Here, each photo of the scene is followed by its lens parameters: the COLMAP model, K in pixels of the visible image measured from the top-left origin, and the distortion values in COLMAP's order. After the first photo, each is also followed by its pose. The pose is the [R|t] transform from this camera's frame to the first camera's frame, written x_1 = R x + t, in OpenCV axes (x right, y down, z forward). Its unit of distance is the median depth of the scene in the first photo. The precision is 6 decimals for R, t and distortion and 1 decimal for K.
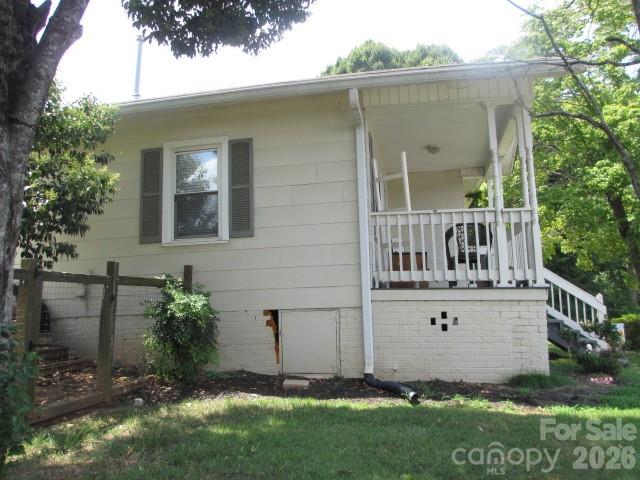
lens RADIAL K [[534.5, 0, 320.0], [0, 534.5, 240.0], [0, 0, 1]] dist [-0.005588, -0.004400]
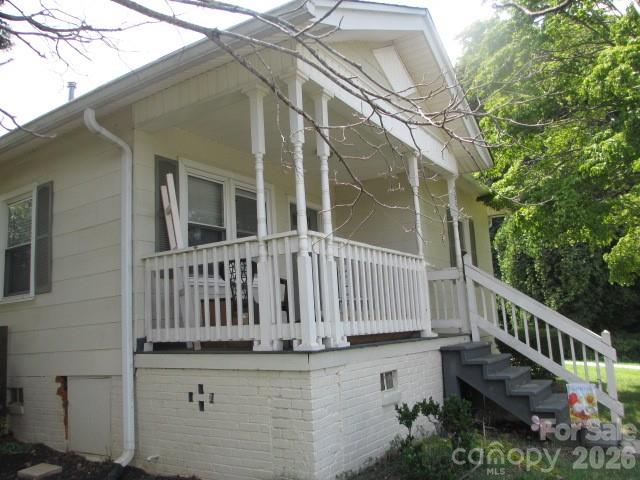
lens RADIAL K [[536.2, 0, 320.0], [0, 536.2, 240.0], [0, 0, 1]] dist [-0.040726, -0.000953]
pose [[0.924426, -0.093149, -0.369809, 0.636984], [0.082122, 0.995584, -0.045488, -0.015220], [0.372413, 0.011681, 0.927993, 0.360007]]
